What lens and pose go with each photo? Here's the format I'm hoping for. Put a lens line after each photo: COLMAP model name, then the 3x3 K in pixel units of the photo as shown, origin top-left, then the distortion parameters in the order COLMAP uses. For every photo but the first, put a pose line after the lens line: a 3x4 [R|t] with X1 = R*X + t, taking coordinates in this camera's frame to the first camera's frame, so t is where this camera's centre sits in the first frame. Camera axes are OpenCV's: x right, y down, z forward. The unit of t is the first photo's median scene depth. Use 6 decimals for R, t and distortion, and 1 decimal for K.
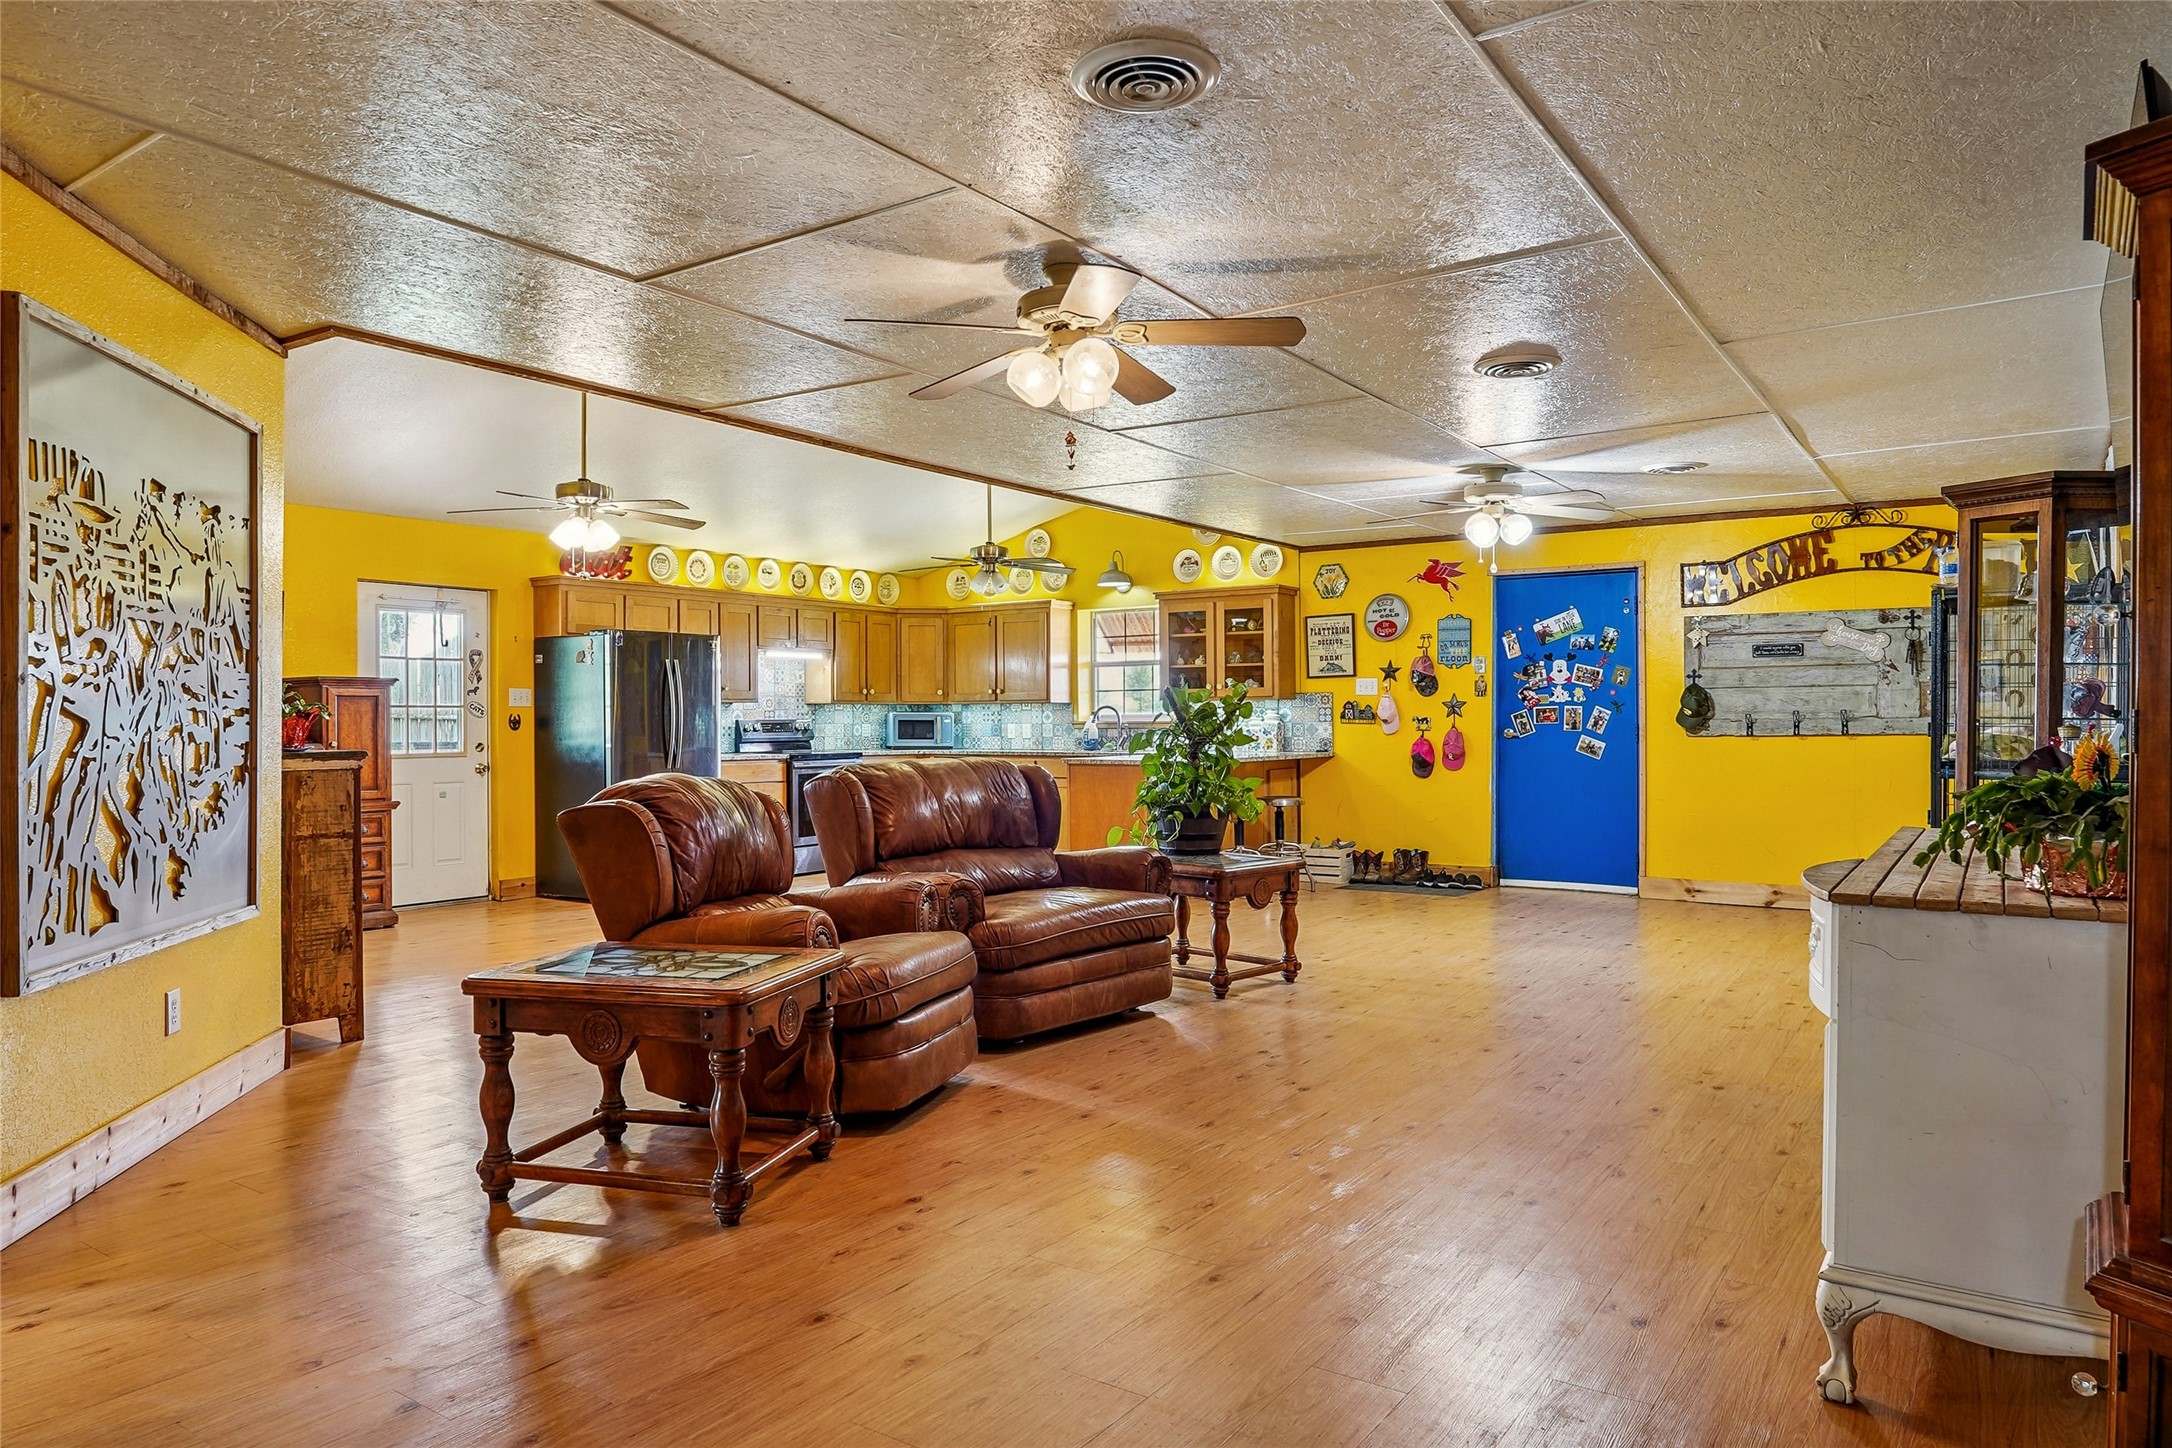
lens RADIAL K [[1354.8, 0, 1075.9], [0, 1354.8, 718.4], [0, 0, 1]] dist [-0.021914, -0.004871]
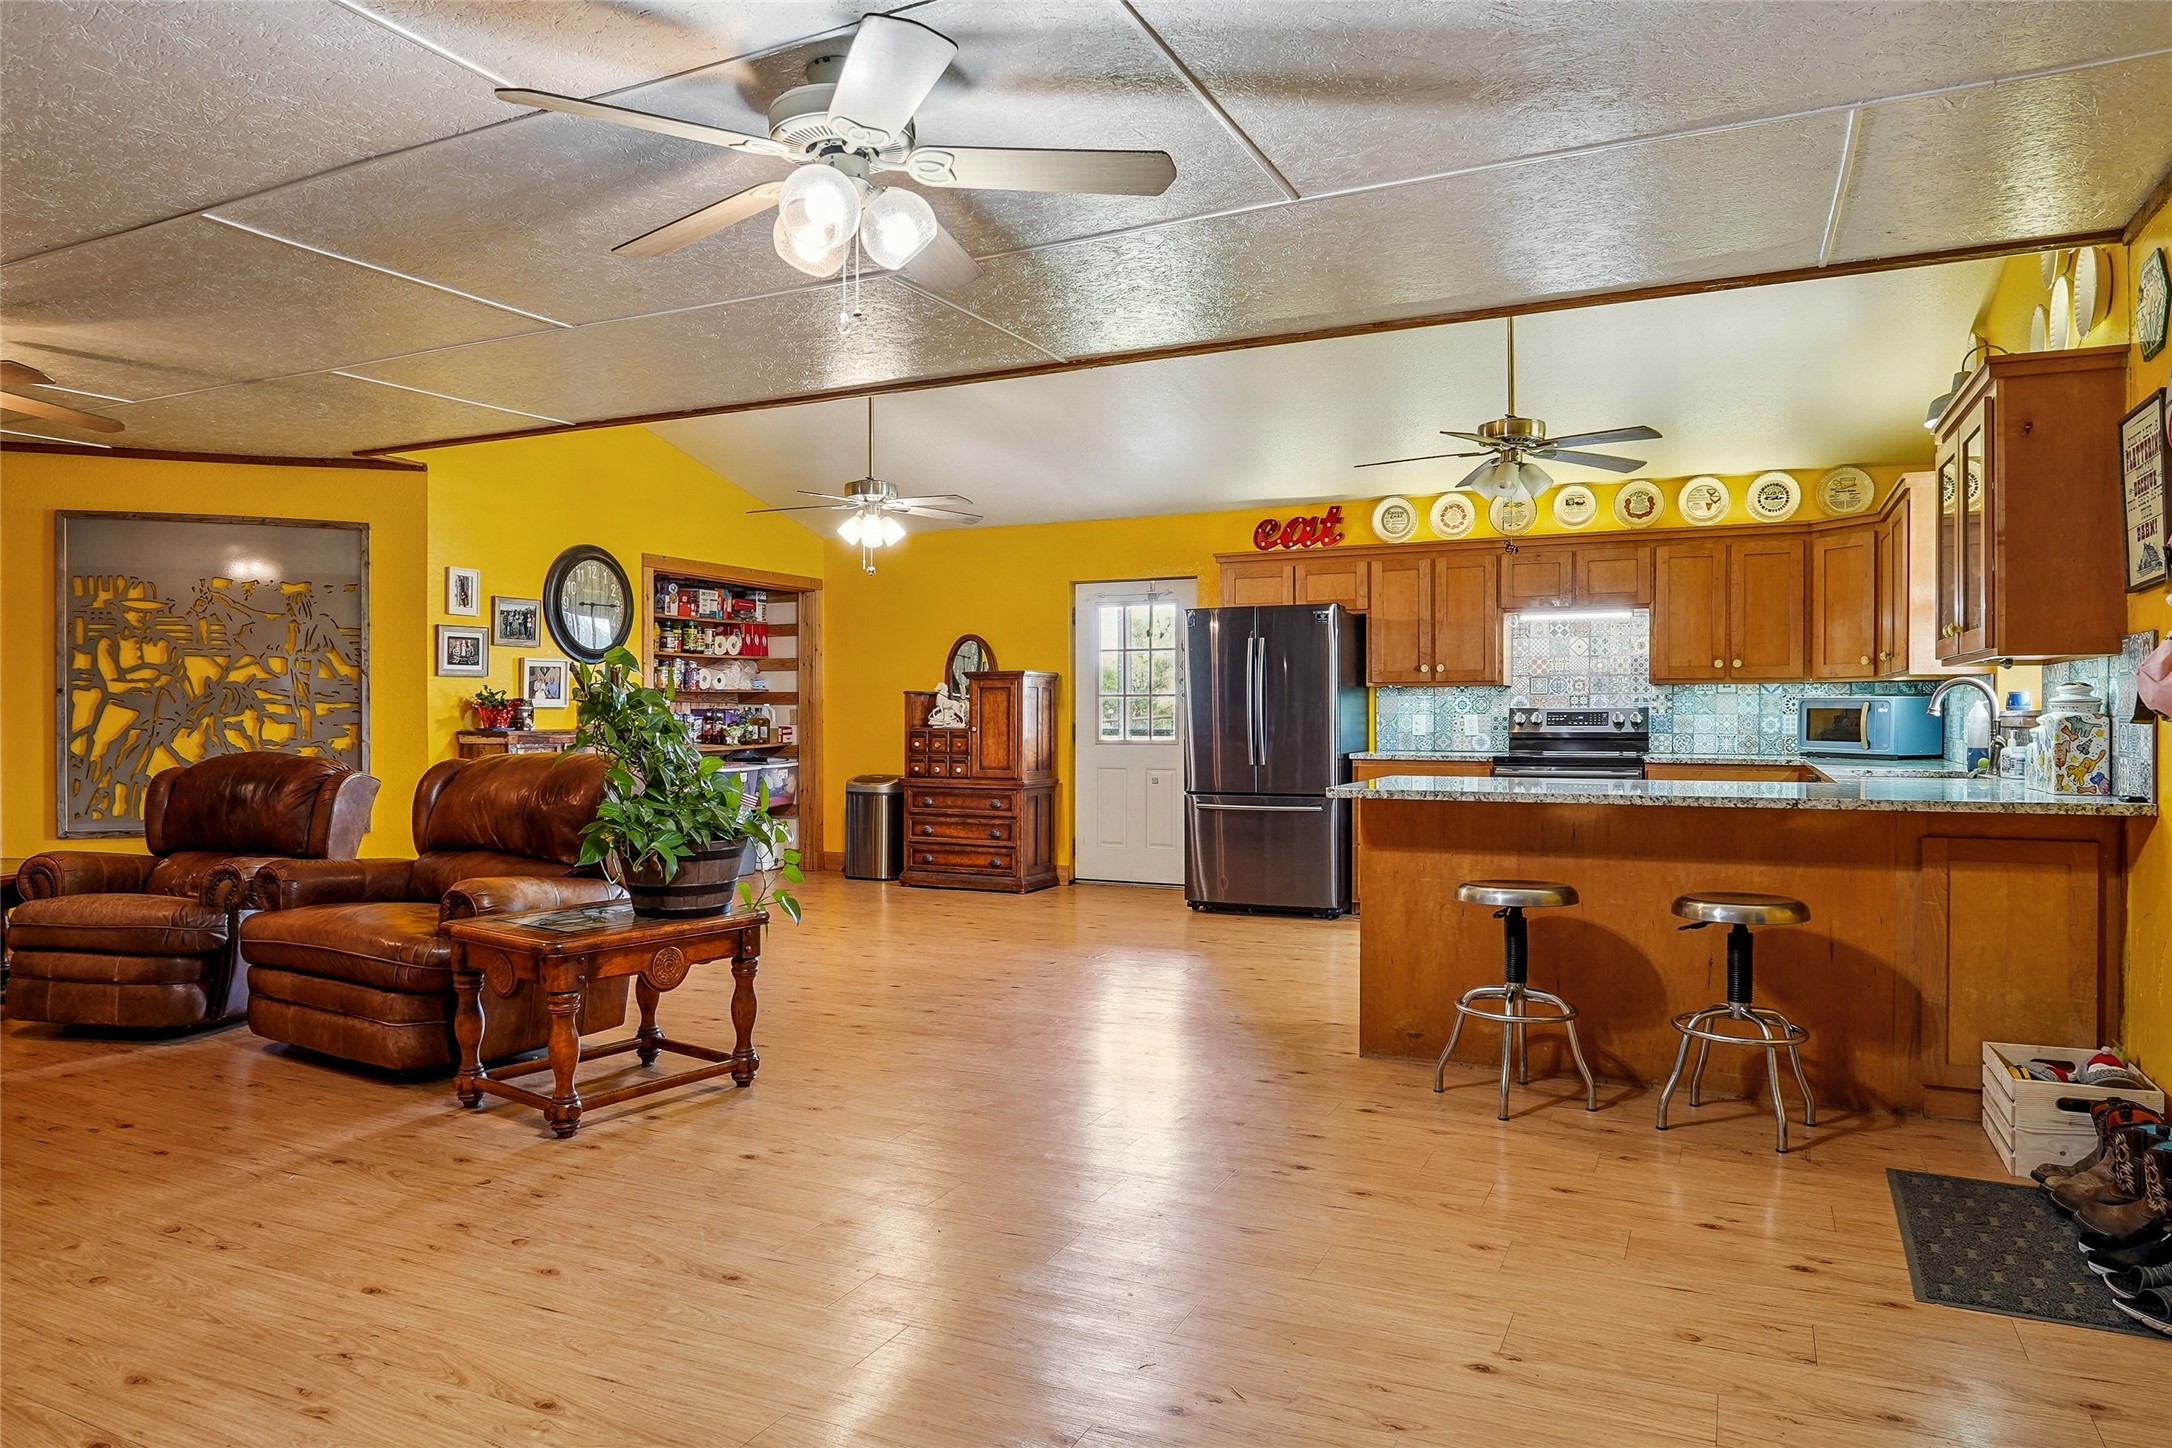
lens RADIAL K [[1354.8, 0, 1085.2], [0, 1354.8, 734.7], [0, 0, 1]] dist [-0.021914, -0.004871]
pose [[0.171686, 0.019628, -0.984956, 0.596082], [0.003063, 0.999786, 0.020458, 0.000103], [0.985147, -0.006529, 0.171589, 0.839368]]
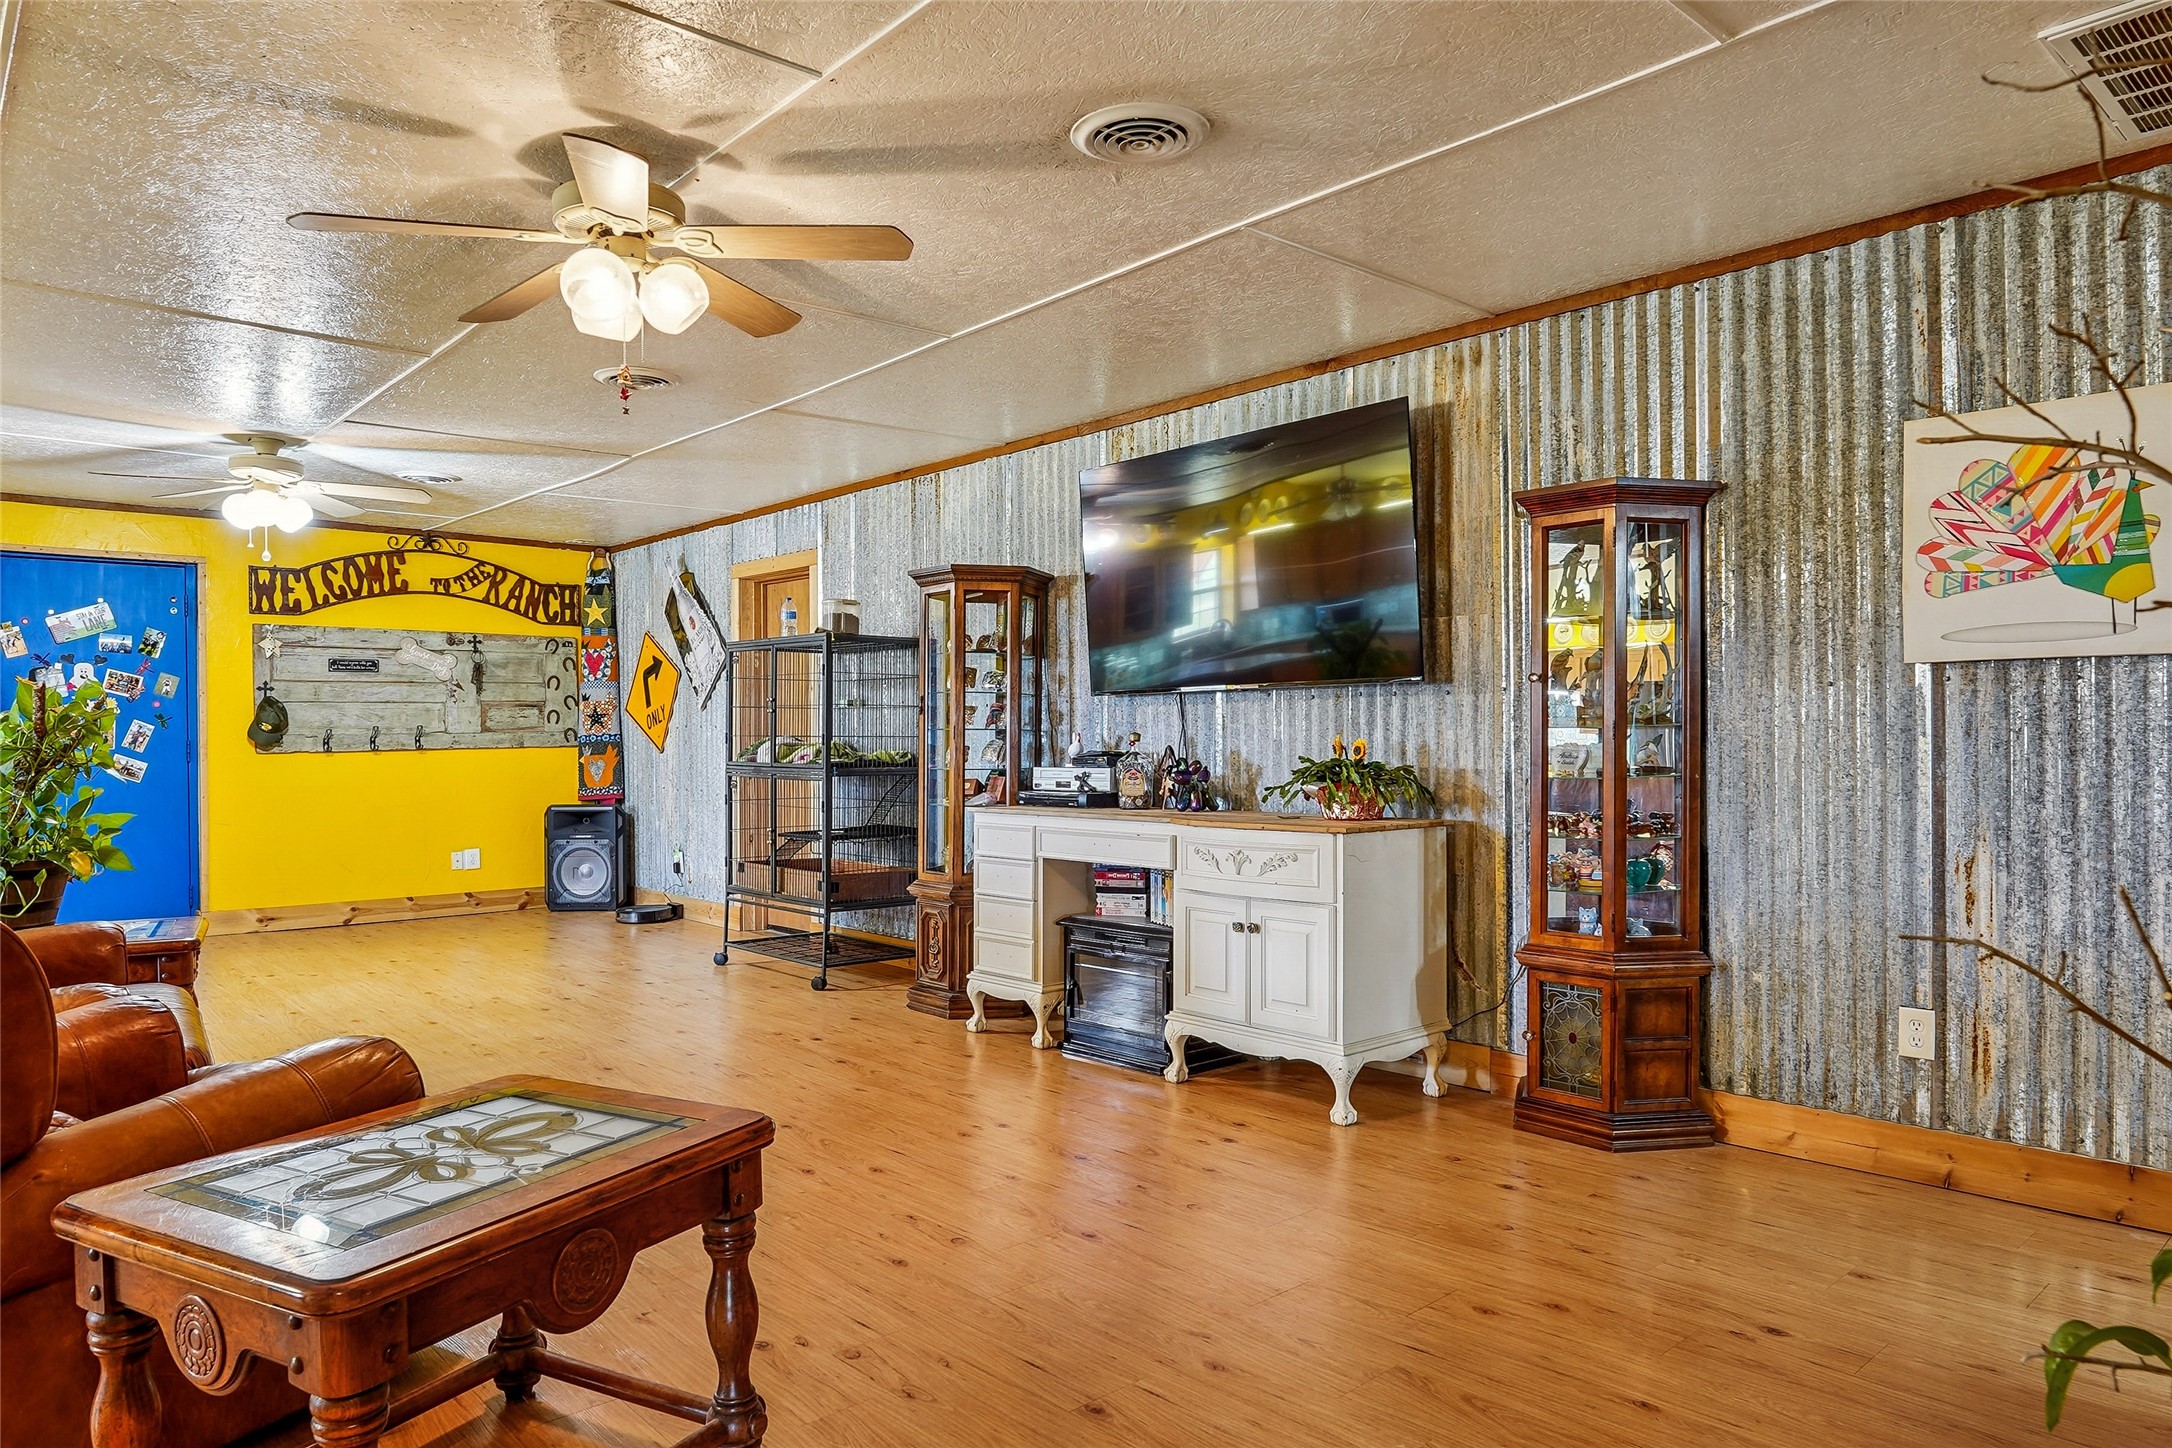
lens RADIAL K [[1354.8, 0, 1080.9], [0, 1354.8, 737.8], [0, 0, 1]] dist [-0.021914, -0.004871]
pose [[0.210089, -0.003252, 0.977677, -0.335956], [0.003708, 0.999990, 0.002530, 0.002272], [-0.977675, 0.003094, 0.210099, 0.266130]]
